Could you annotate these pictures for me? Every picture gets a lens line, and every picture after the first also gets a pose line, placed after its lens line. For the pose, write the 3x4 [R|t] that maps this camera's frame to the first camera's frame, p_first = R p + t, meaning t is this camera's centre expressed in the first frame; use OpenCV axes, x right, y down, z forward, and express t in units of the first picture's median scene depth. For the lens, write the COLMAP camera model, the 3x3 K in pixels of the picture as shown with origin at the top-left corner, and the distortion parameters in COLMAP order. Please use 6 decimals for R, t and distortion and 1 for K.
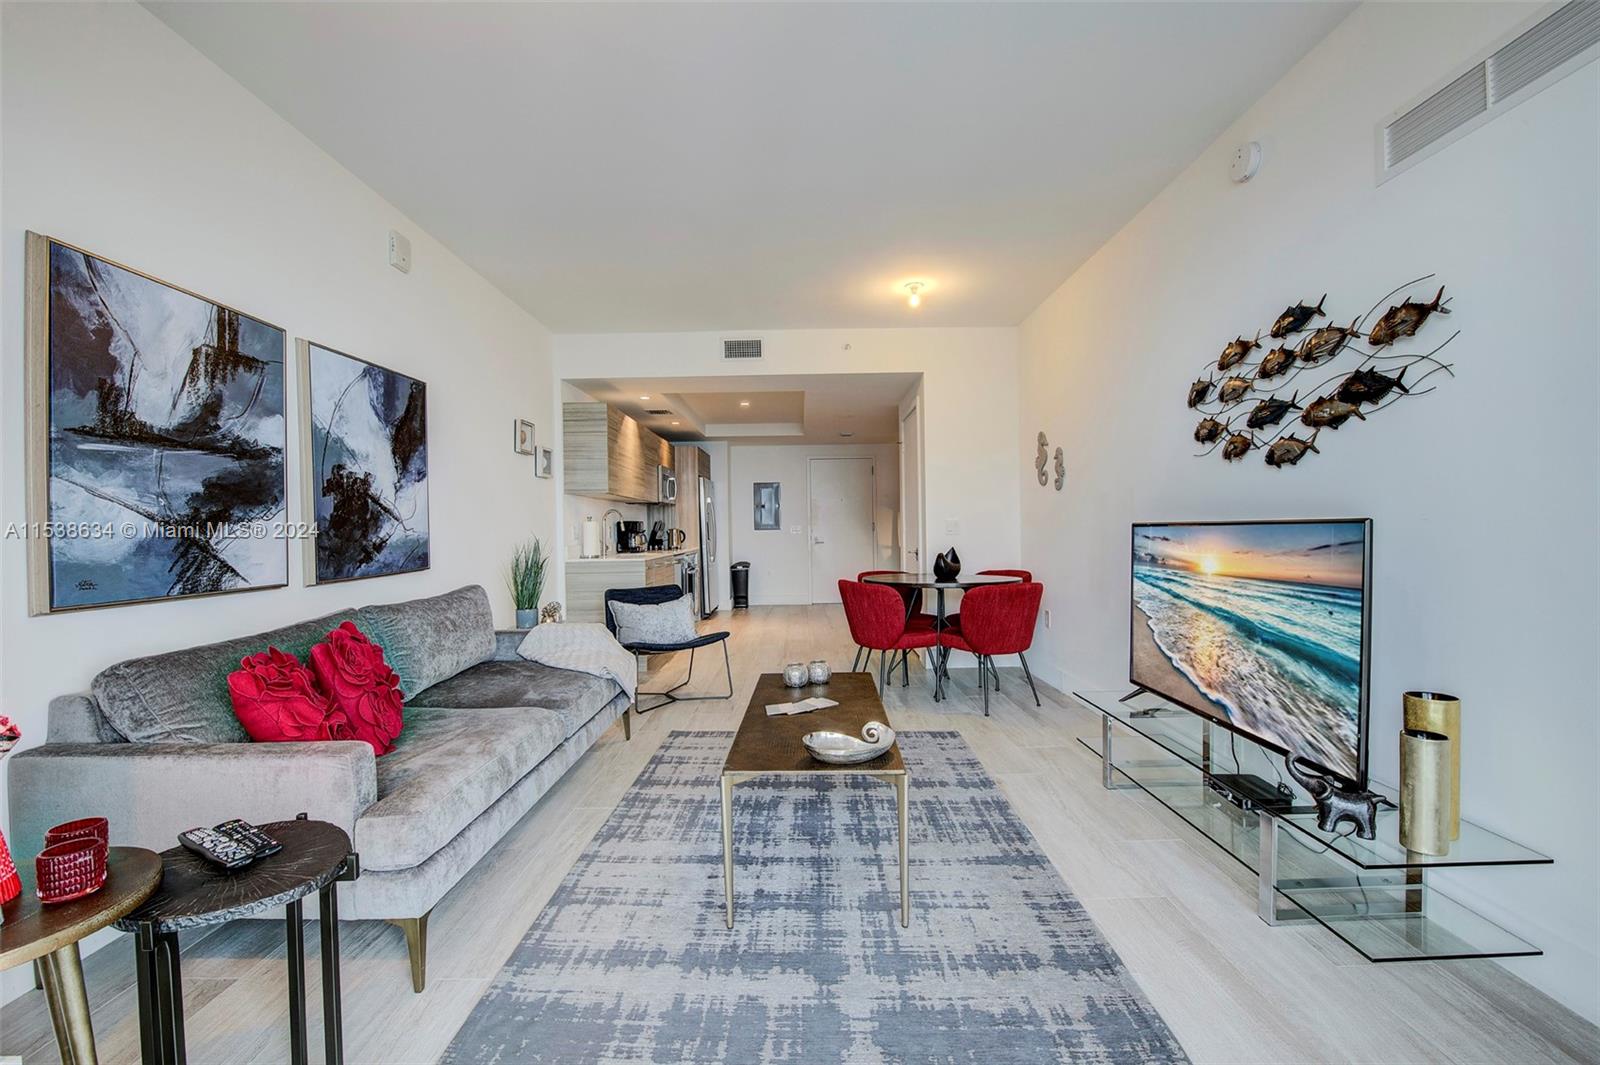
lens RADIAL K [[650.9, 0, 800.0], [0, 650.9, 532.5], [0, 0, 1]] dist [-0.018187, -0.000084]
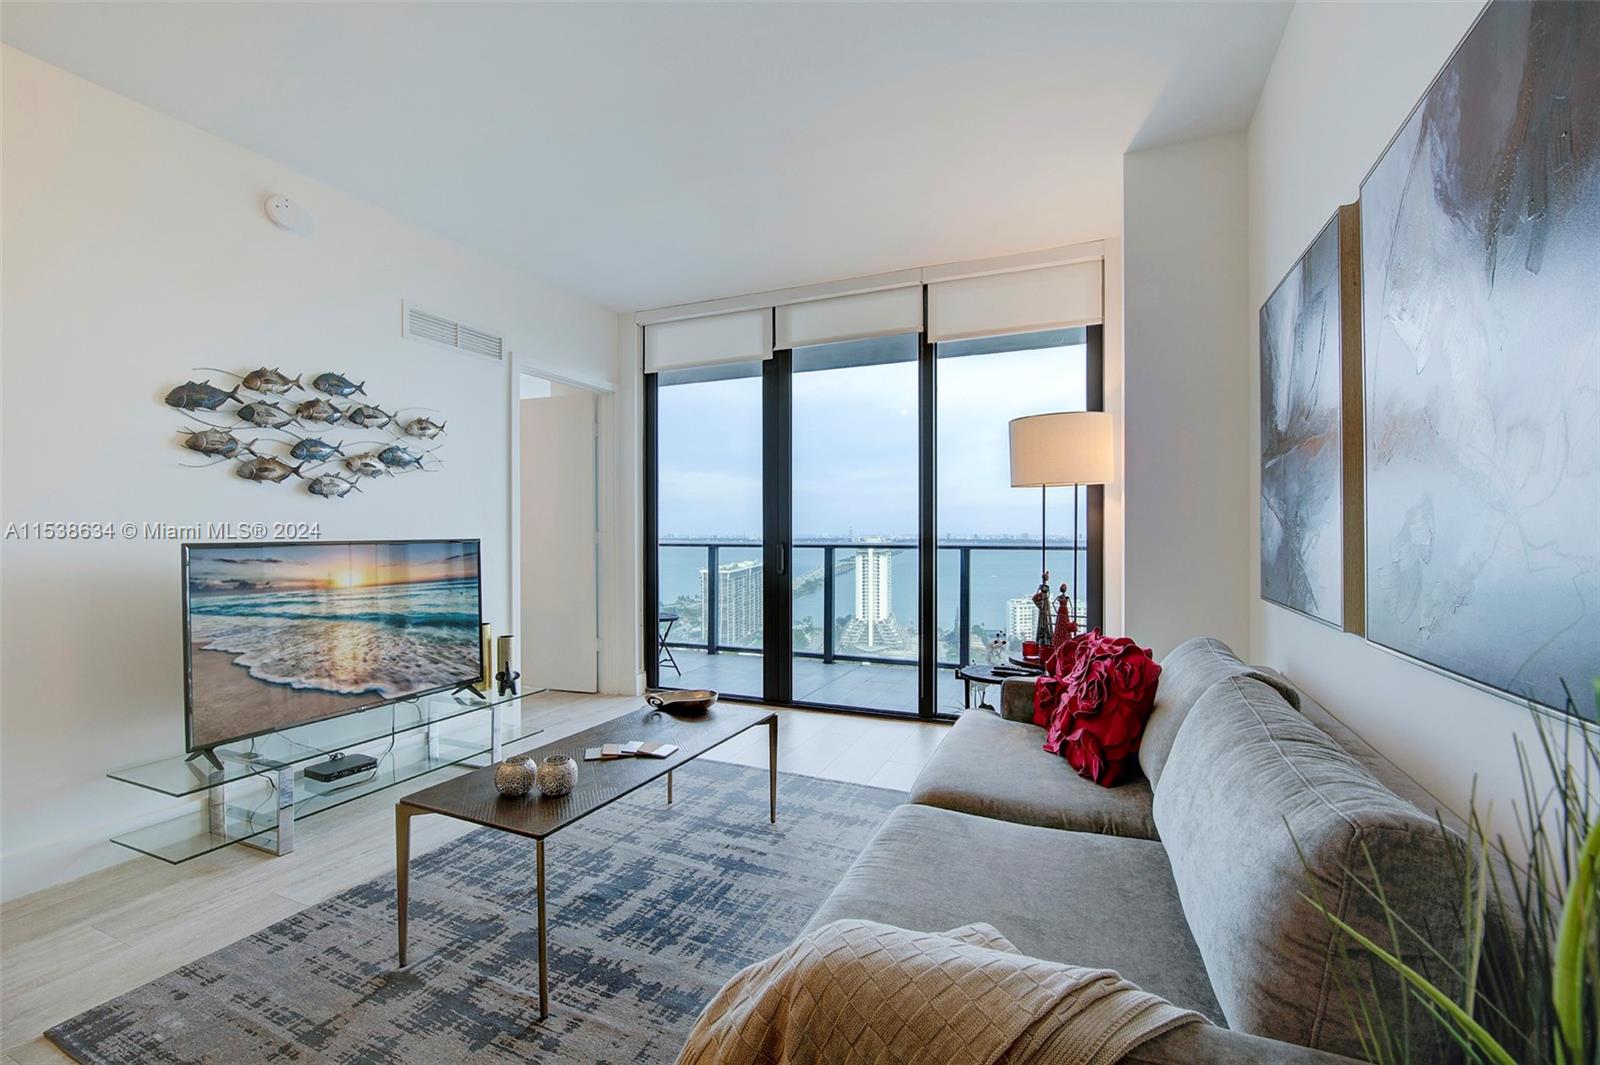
lens RADIAL K [[683.2, 0, 800.0], [0, 683.2, 532.5], [0, 0, 1]] dist [-0.013900, -0.000493]
pose [[-0.919447, 0.015207, 0.392921, -0.602404], [0.017693, 0.999840, 0.002705, -0.022373], [-0.392817, 0.009439, -0.919568, 1.858198]]
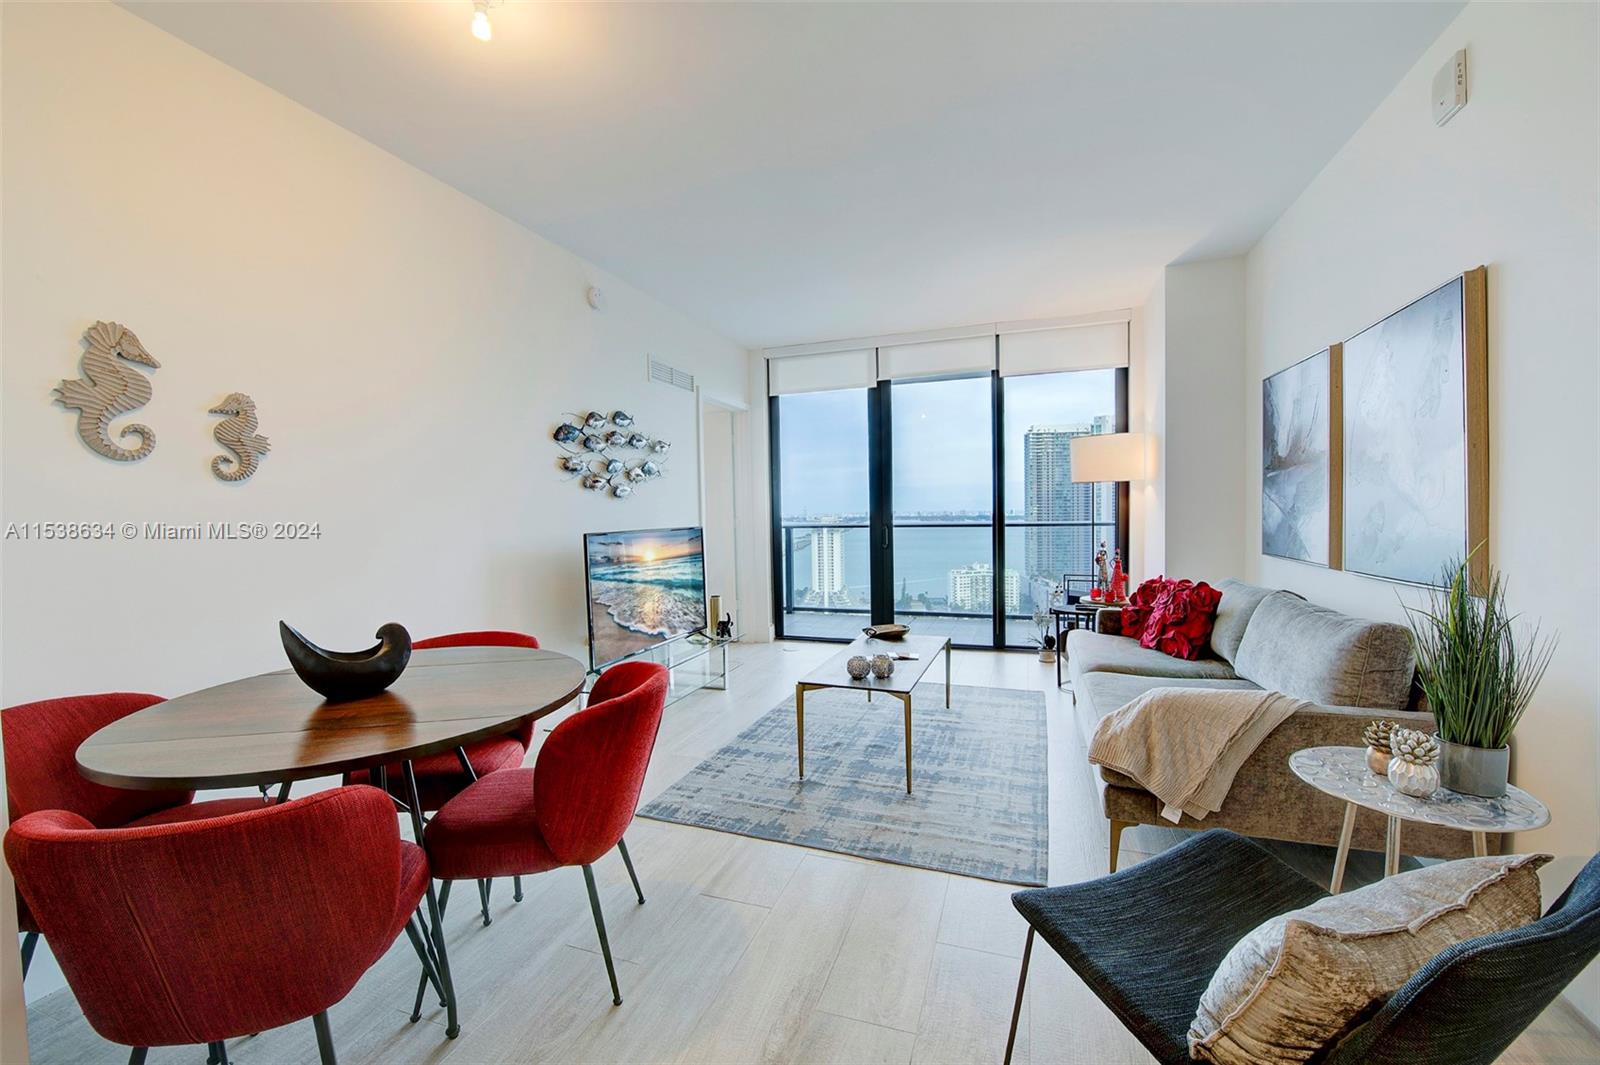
lens RADIAL K [[630.4, 0, 800.0], [0, 630.4, 532.5], [0, 0, 1]] dist [-0.014671, -0.000176]
pose [[-0.942855, 0.019652, 0.332623, -0.282437], [0.033721, 0.998762, 0.036577, -0.057845], [-0.331492, 0.045704, -0.942350, 2.476954]]
